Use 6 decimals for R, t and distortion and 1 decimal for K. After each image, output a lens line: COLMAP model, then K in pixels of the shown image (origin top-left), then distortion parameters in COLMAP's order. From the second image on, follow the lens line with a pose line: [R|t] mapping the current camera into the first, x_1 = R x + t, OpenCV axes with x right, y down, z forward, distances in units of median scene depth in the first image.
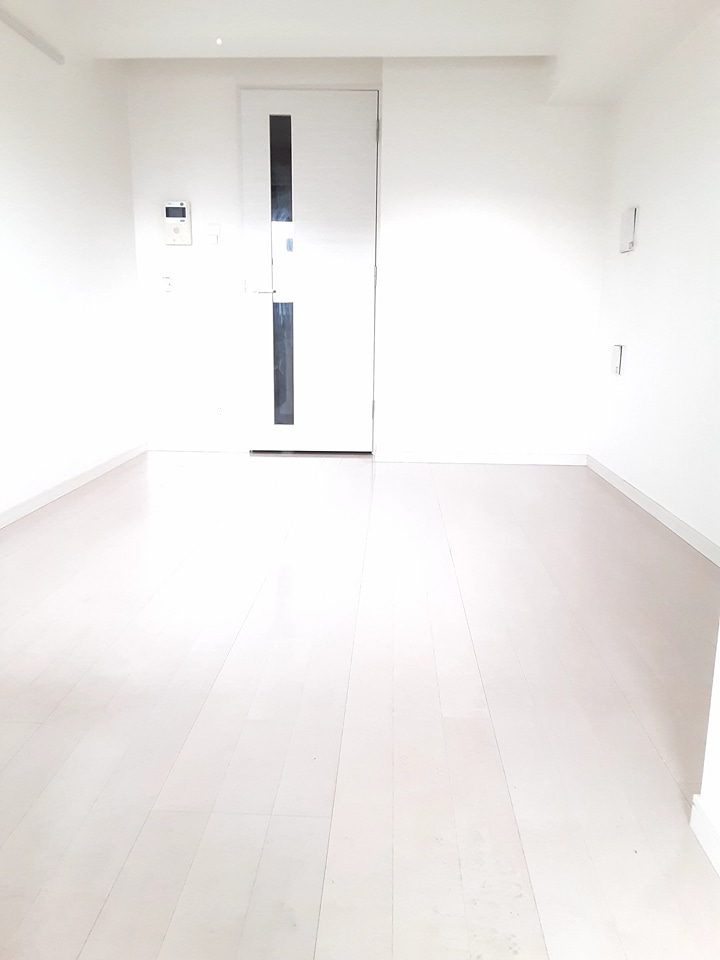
lens RADIAL K [[781.5, 0, 357.0], [0, 781.5, 476.9], [0, 0, 1]] dist [0.102155, -0.153903]
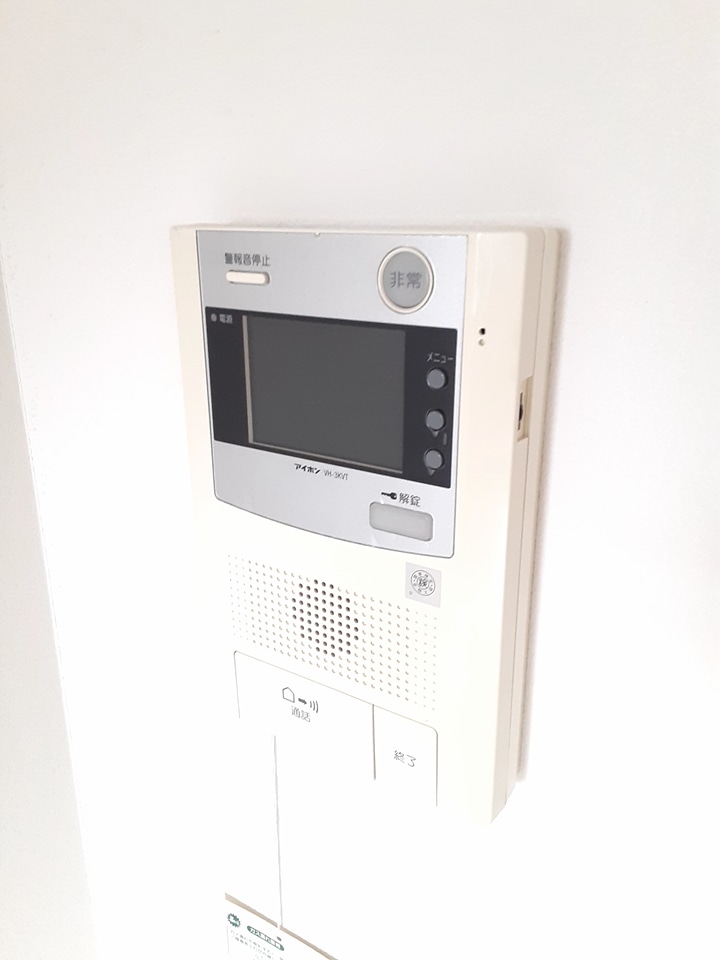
lens RADIAL K [[781.5, 0, 357.0], [0, 781.5, 476.9], [0, 0, 1]] dist [0.102155, -0.153903]
pose [[0.856200, 0.152331, -0.493677, -0.192083], [-0.092807, 0.985350, 0.143084, -0.336913], [0.508240, -0.076692, 0.857794, 0.942314]]
